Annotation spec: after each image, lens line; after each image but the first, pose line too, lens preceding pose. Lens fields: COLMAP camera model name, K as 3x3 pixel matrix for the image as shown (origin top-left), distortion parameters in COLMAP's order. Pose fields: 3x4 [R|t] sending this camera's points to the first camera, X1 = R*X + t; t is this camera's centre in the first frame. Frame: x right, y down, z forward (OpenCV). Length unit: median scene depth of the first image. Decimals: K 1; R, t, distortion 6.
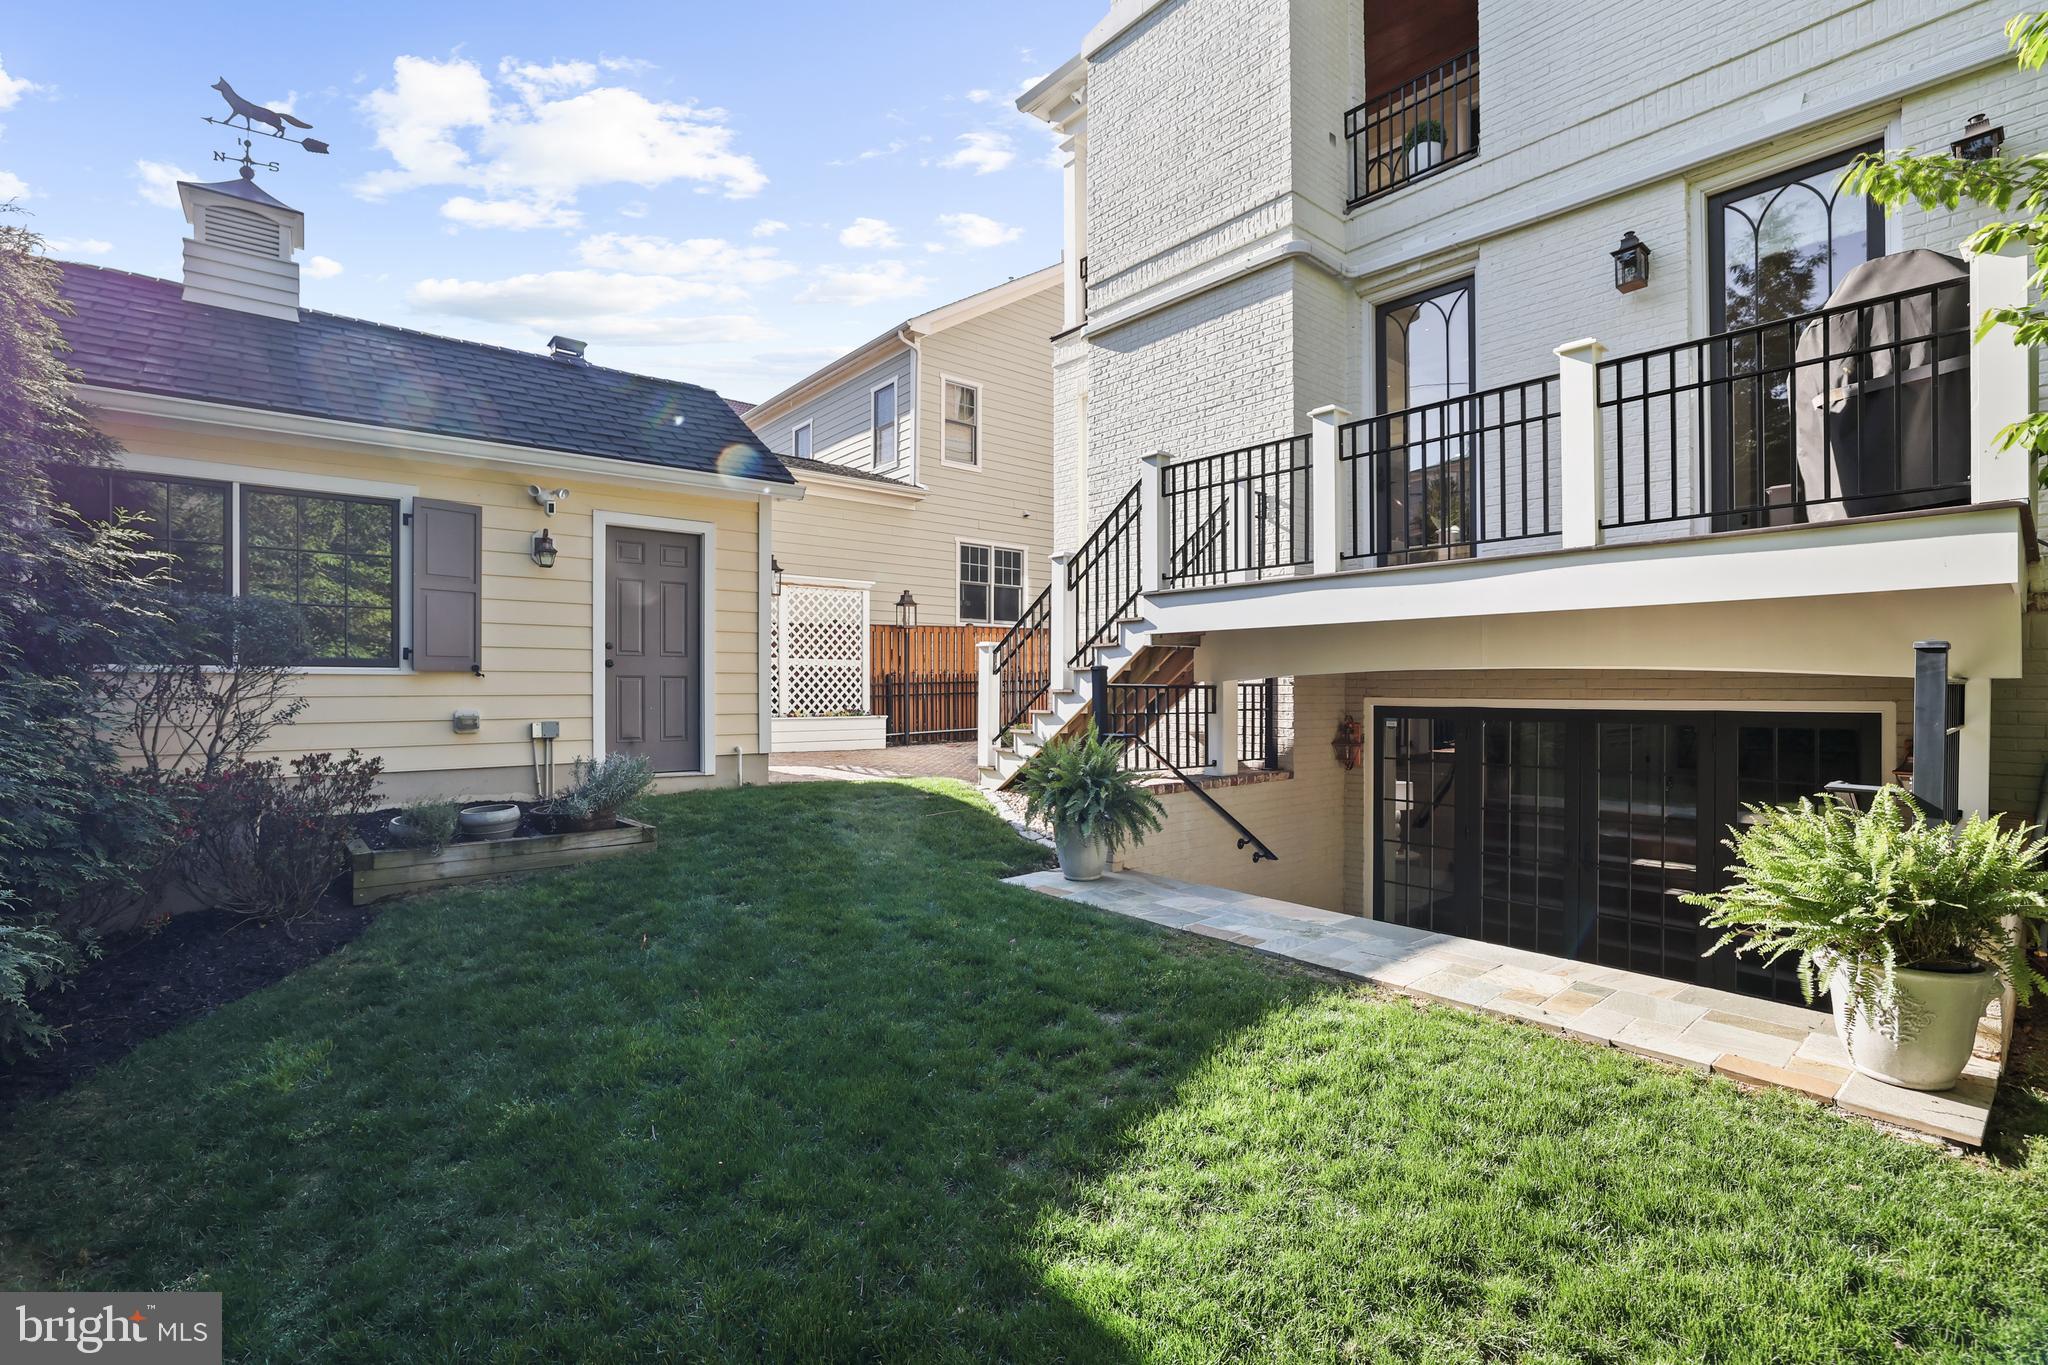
lens RADIAL K [[919.2, 0, 1020.4], [0, 919.2, 694.9], [0, 0, 1]] dist [-0.053945, 0.022311]
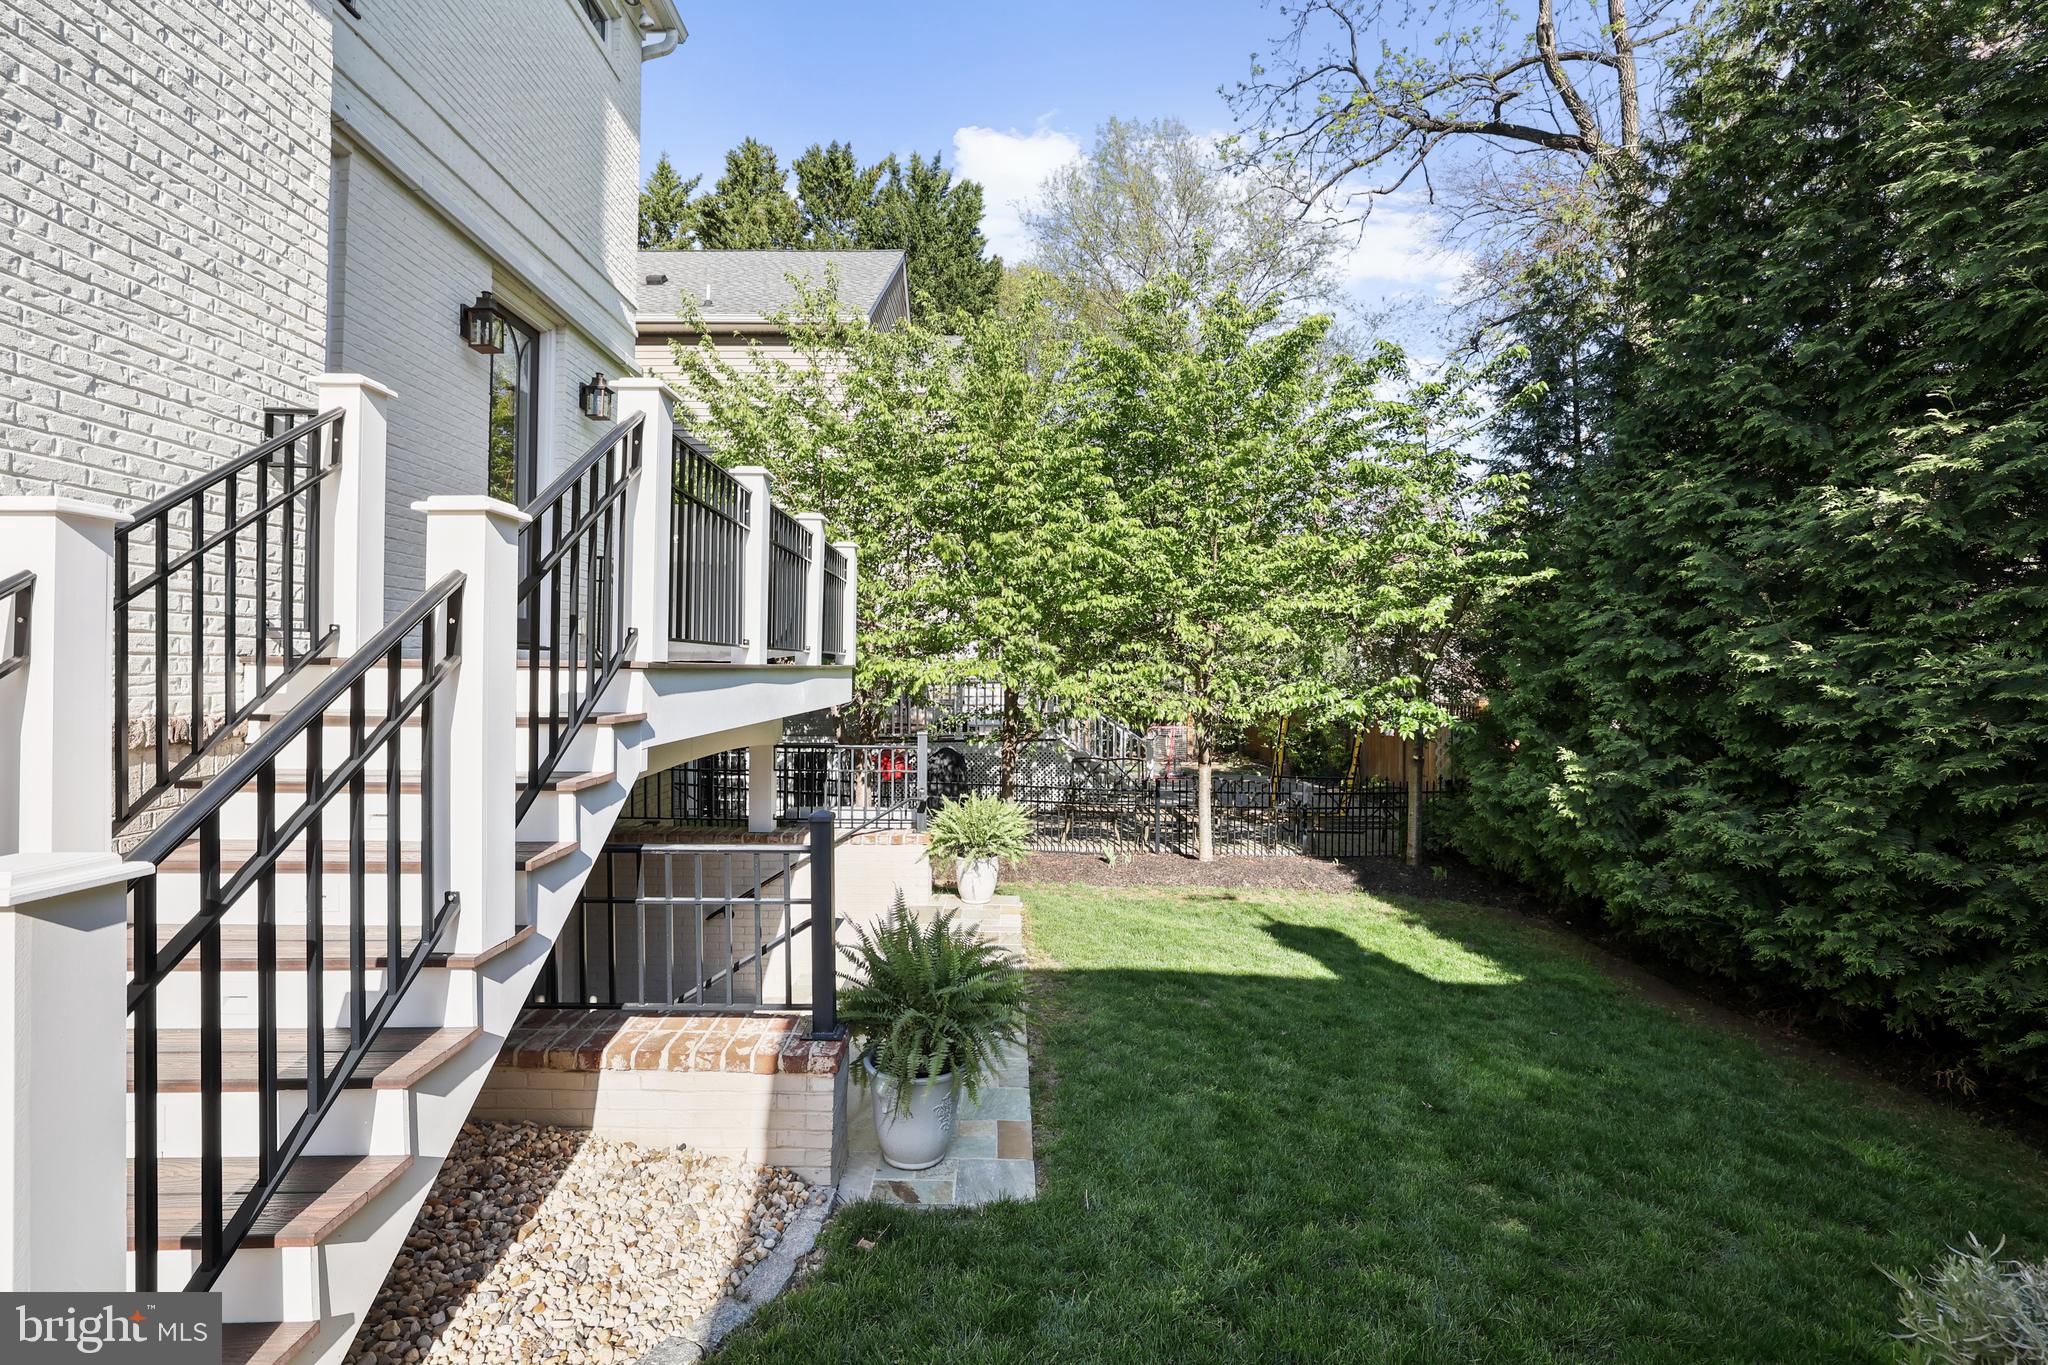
lens RADIAL K [[900.9, 0, 1021.7], [0, 900.9, 658.7], [0, 0, 1]] dist [-0.040987, 0.014492]
pose [[-0.780195, 0.004356, 0.625521, -0.339845], [-0.000736, 0.999969, -0.007881, -0.117582], [-0.625536, -0.006609, -0.780168, 1.324314]]
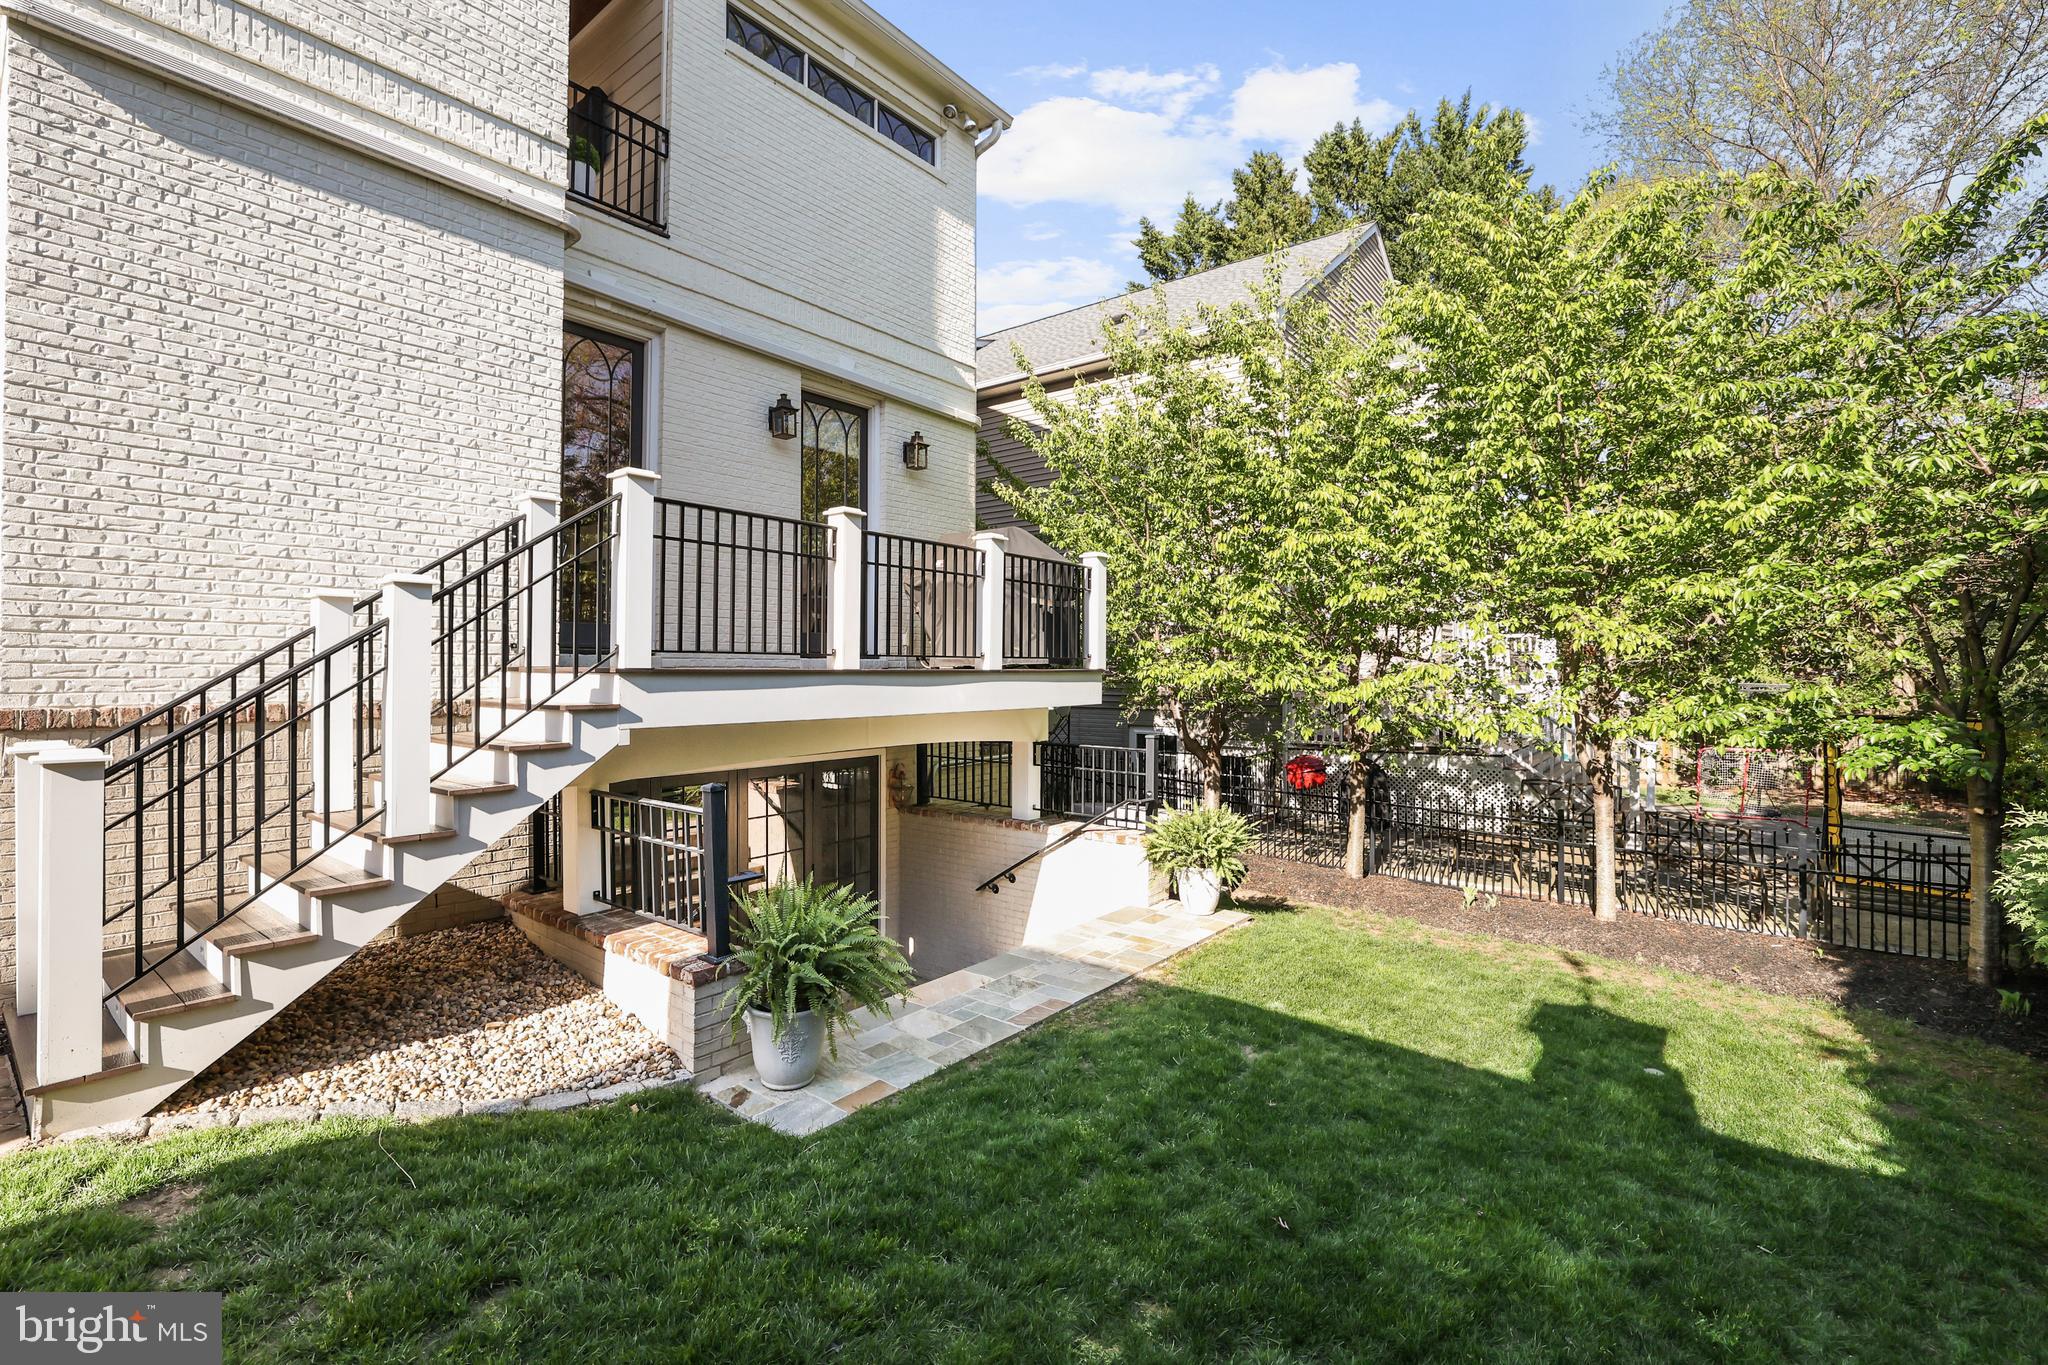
lens RADIAL K [[900.9, 0, 1021.7], [0, 900.9, 658.7], [0, 0, 1]] dist [-0.040987, 0.014492]
pose [[-0.207275, 0.012880, 0.978198, -0.623438], [0.005541, 0.999913, -0.011992, -0.116606], [-0.978267, 0.002934, -0.207328, 0.903867]]
